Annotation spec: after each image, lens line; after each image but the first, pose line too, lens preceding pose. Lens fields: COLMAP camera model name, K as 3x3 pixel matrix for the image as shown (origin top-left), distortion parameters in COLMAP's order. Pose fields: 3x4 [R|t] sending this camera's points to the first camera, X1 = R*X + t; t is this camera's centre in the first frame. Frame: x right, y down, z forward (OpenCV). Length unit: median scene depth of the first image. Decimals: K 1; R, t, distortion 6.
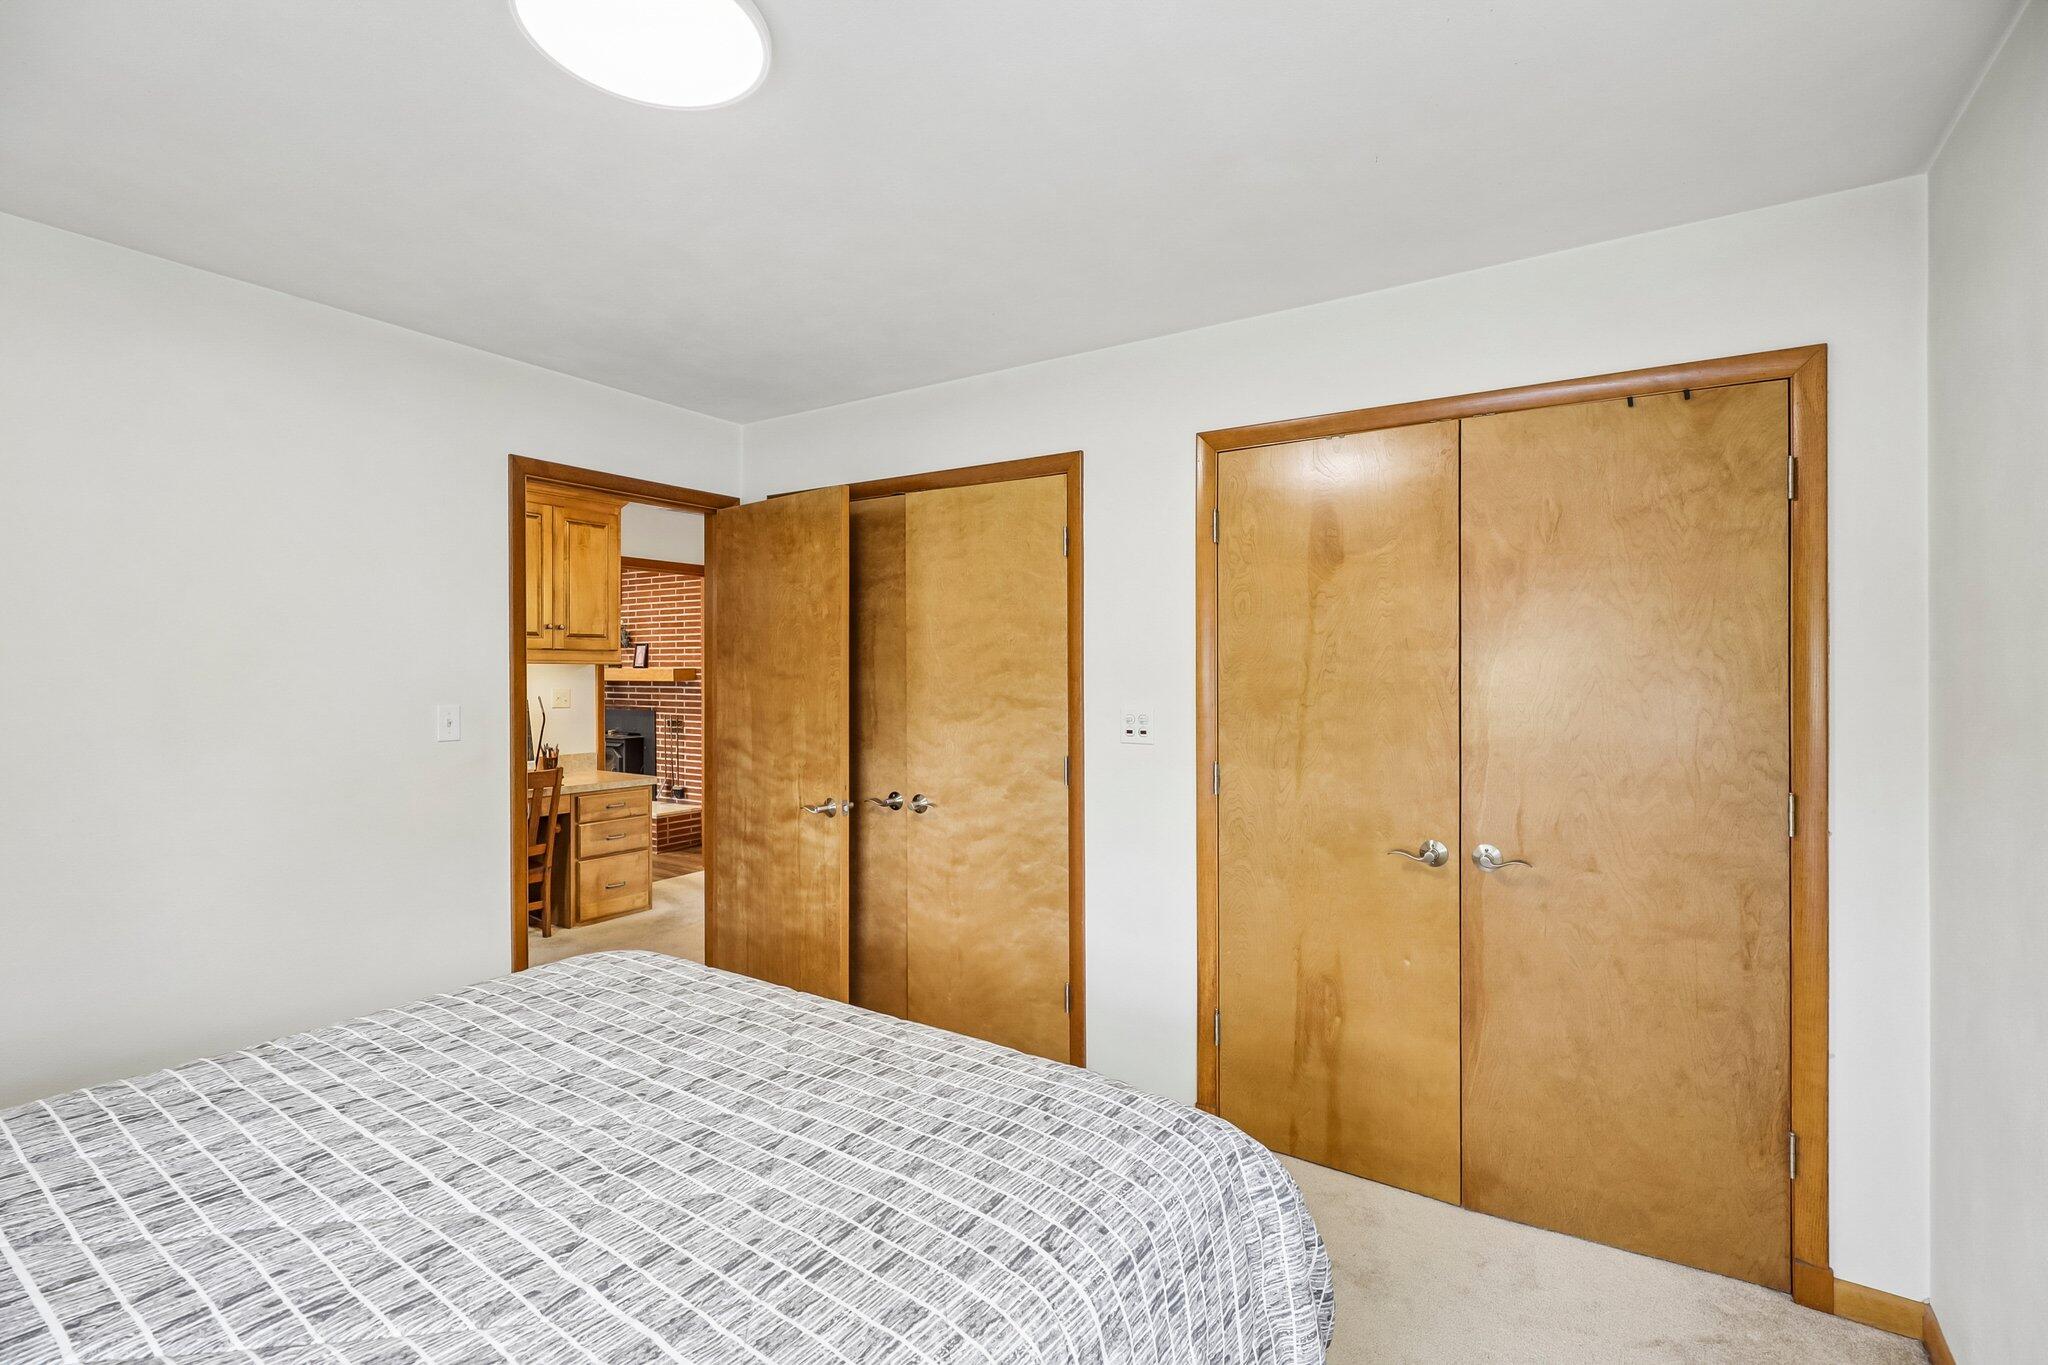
lens RADIAL K [[956.2, 0, 1024.0], [0, 956.2, 677.7], [0, 0, 1]] dist [-0.000098, -0.000276]
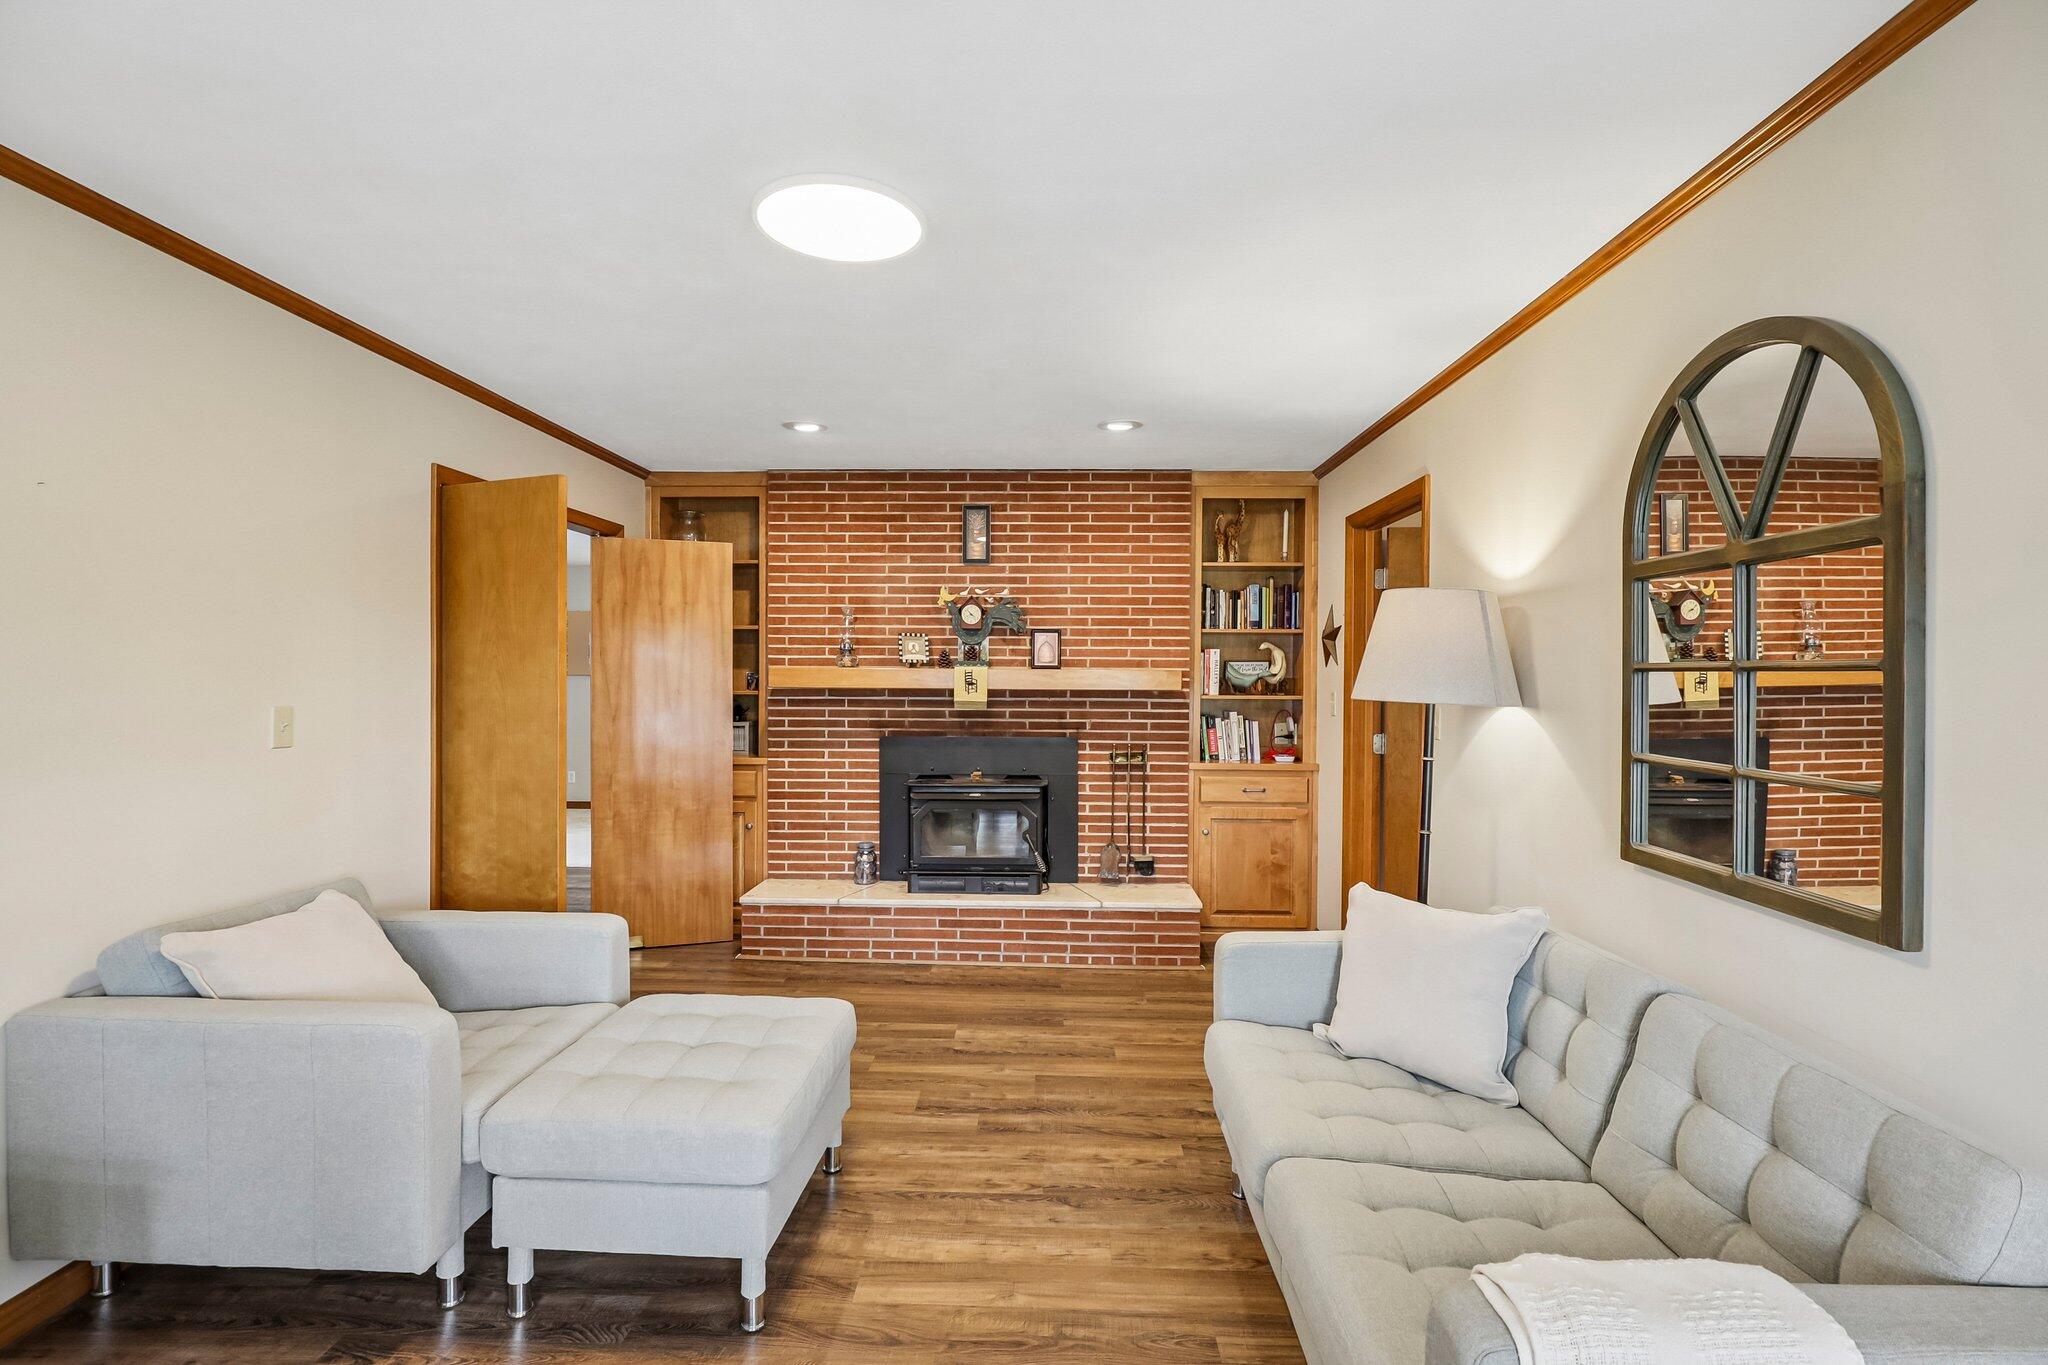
lens RADIAL K [[956.2, 0, 1026.4], [0, 956.2, 680.8], [0, 0, 1]] dist [-0.000098, -0.000276]
pose [[0.846163, 0.001808, 0.532921, -0.767473], [-0.000475, 0.999996, -0.002639, -0.000743], [-0.532924, 0.001980, 0.846161, 0.506080]]
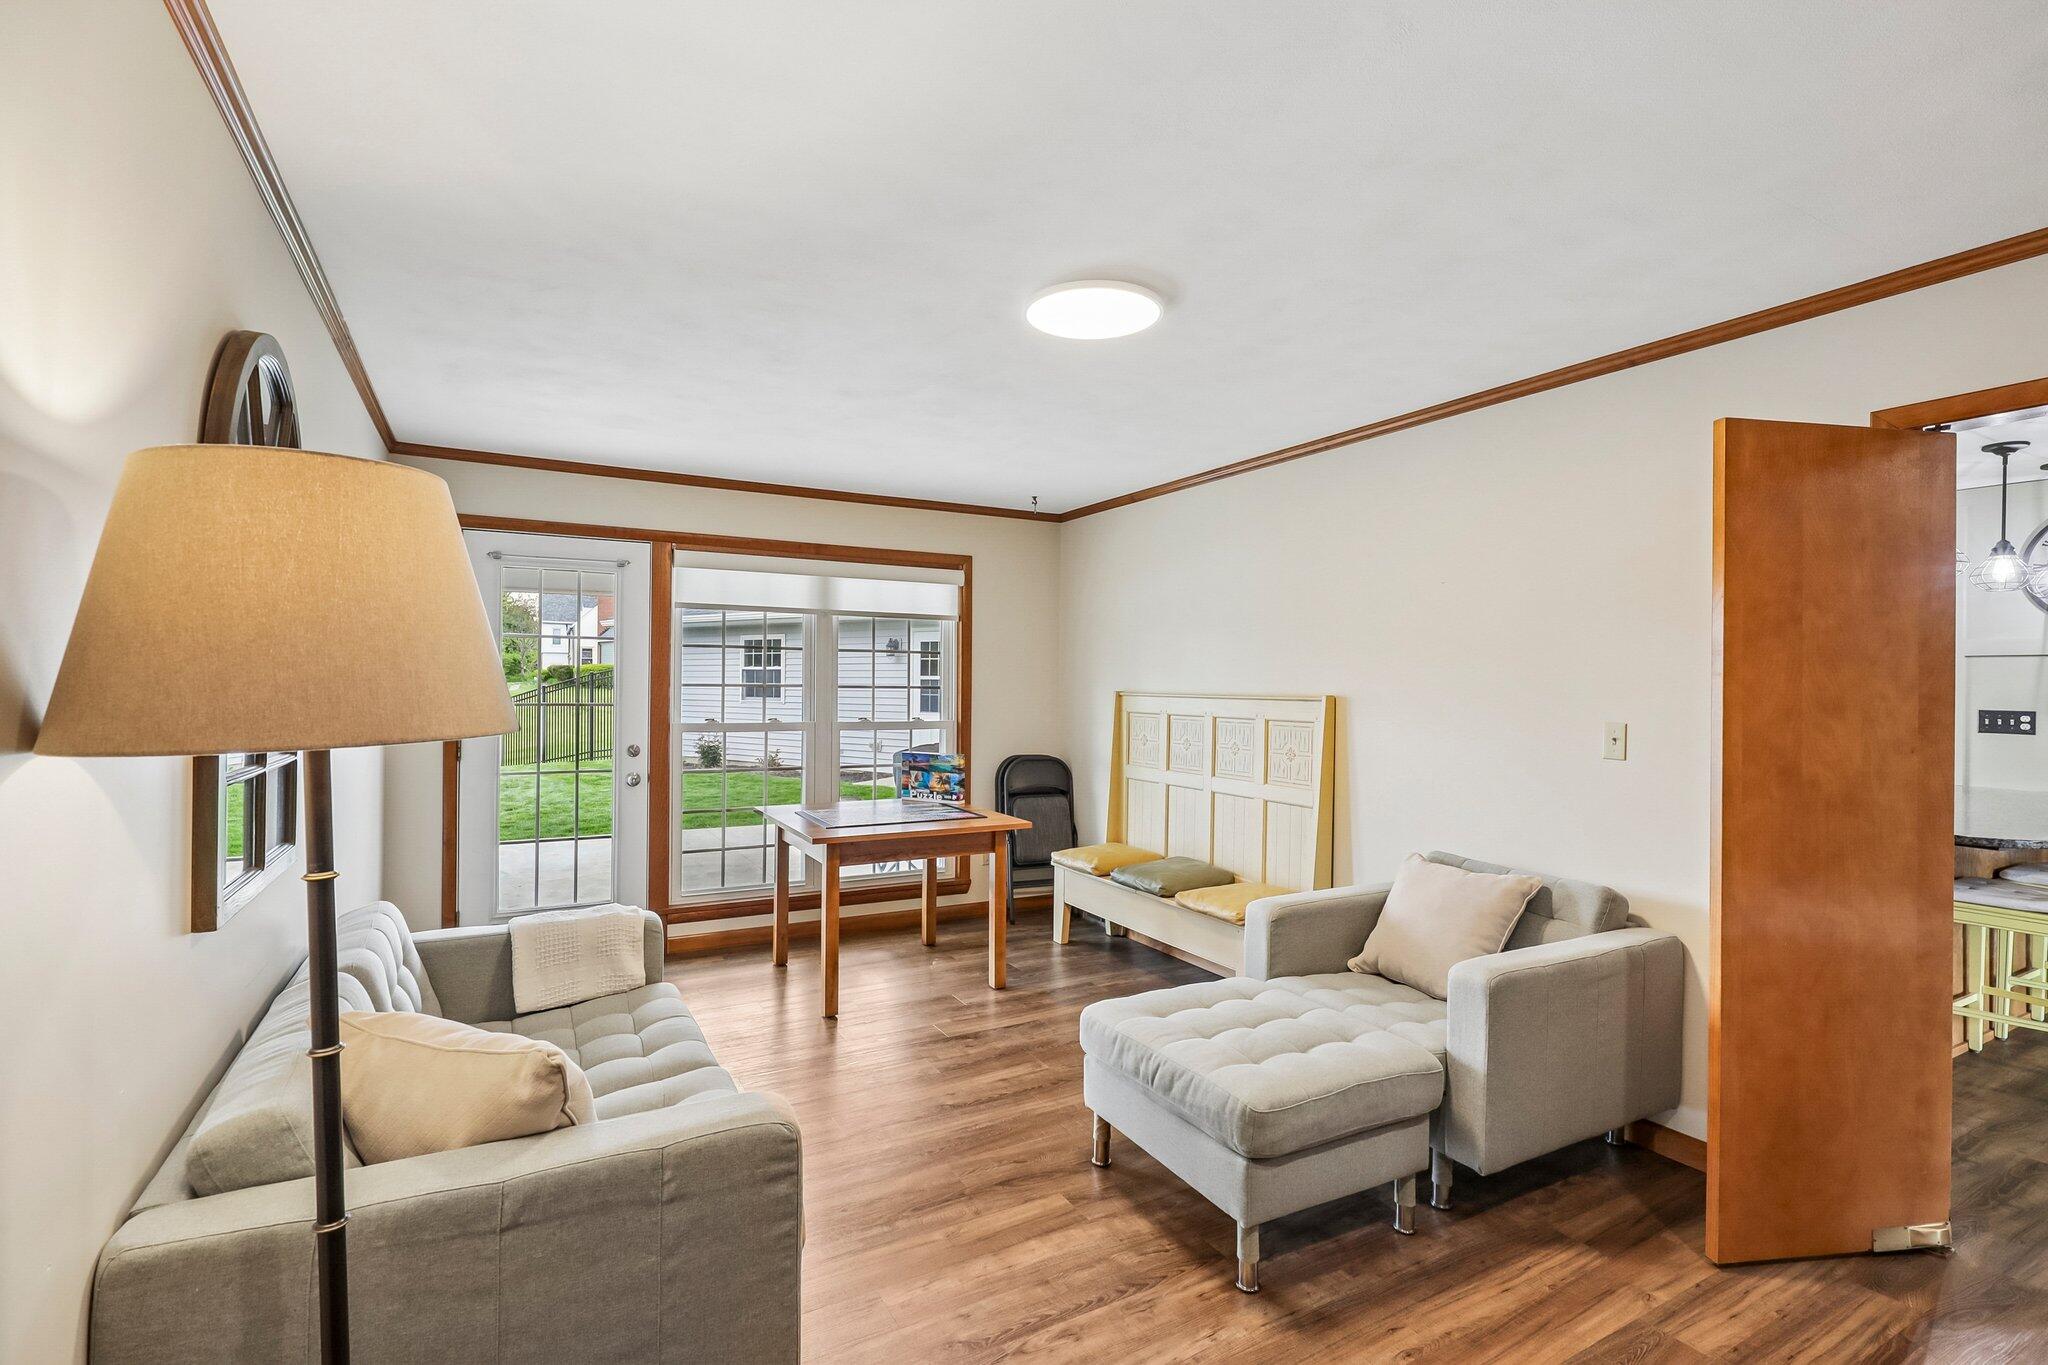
lens RADIAL K [[956.2, 0, 1030.8], [0, 956.2, 679.2], [0, 0, 1]] dist [-0.000098, -0.000276]
pose [[-0.449754, -0.006893, -0.893126, -0.354167], [-0.017549, 0.999845, 0.001120, -0.006372], [0.892980, 0.016177, -0.449805, 0.905759]]
